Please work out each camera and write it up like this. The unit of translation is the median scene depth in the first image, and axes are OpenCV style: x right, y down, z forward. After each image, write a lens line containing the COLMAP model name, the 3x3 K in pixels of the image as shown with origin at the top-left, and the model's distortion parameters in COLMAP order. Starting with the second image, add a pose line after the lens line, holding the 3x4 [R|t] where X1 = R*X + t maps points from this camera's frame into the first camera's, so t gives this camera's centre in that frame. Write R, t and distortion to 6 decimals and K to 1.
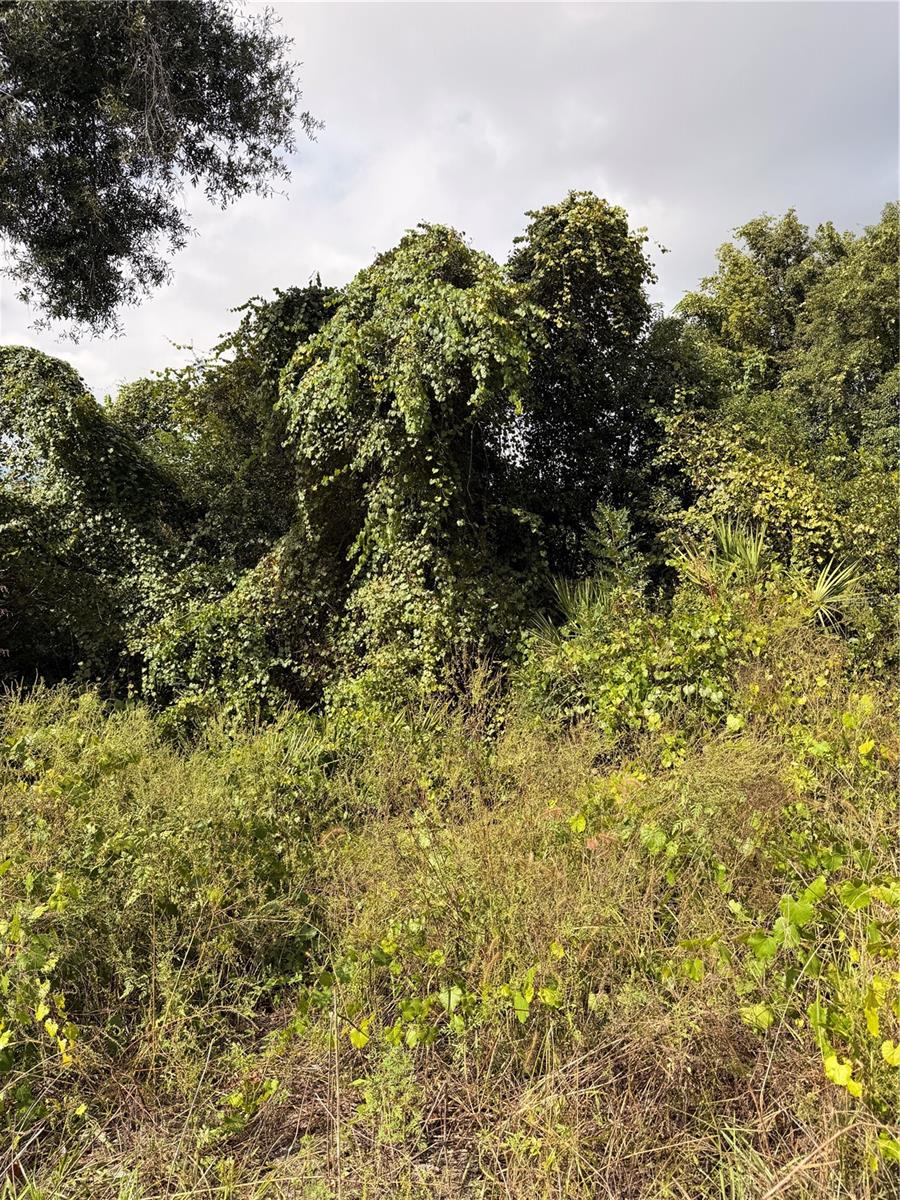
lens RADIAL K [[833.3, 0, 450.0], [0, 833.3, 600.0], [0, 0, 1]] dist [0.095062, -0.126001]
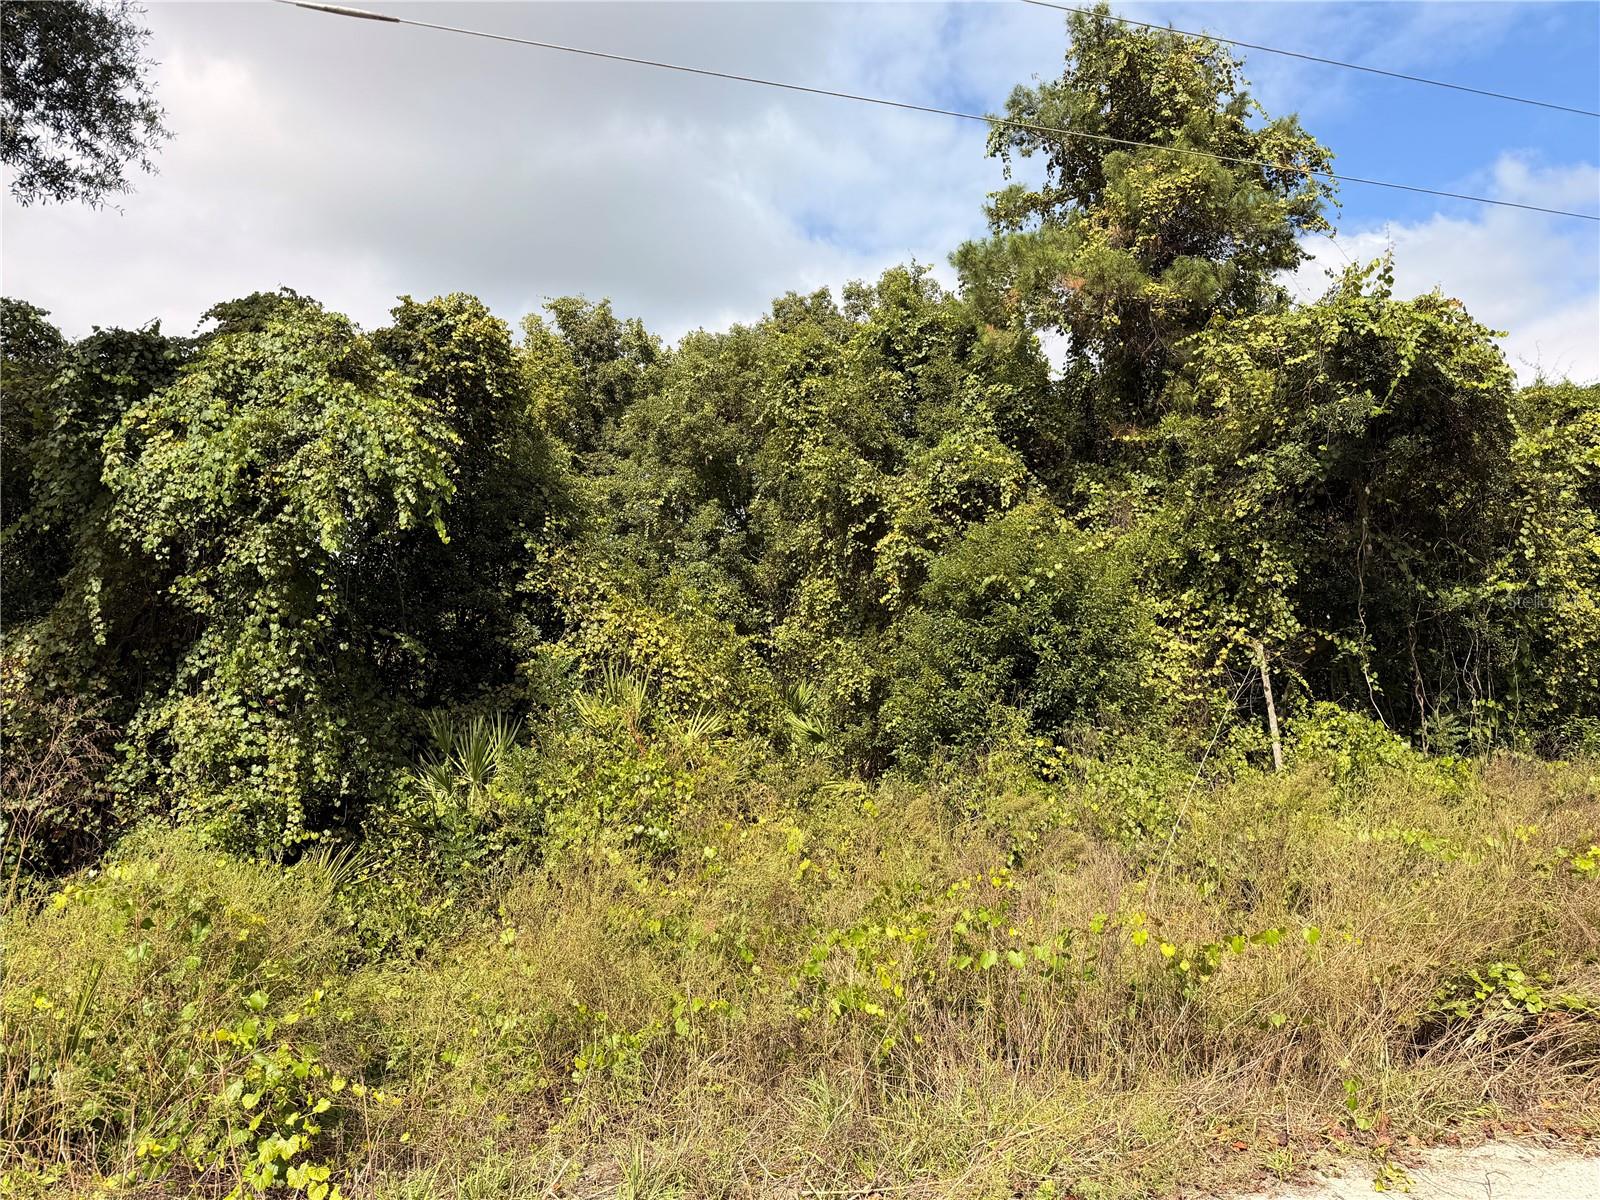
lens RADIAL K [[1110.5, 0, 800.0], [0, 1110.5, 600.0], [0, 0, 1]] dist [0.090191, -0.121182]
pose [[0.814857, 0.109168, 0.569289, -0.239592], [-0.046859, 0.991297, -0.123020, -0.013889], [-0.577765, 0.073567, 0.812881, -0.223443]]
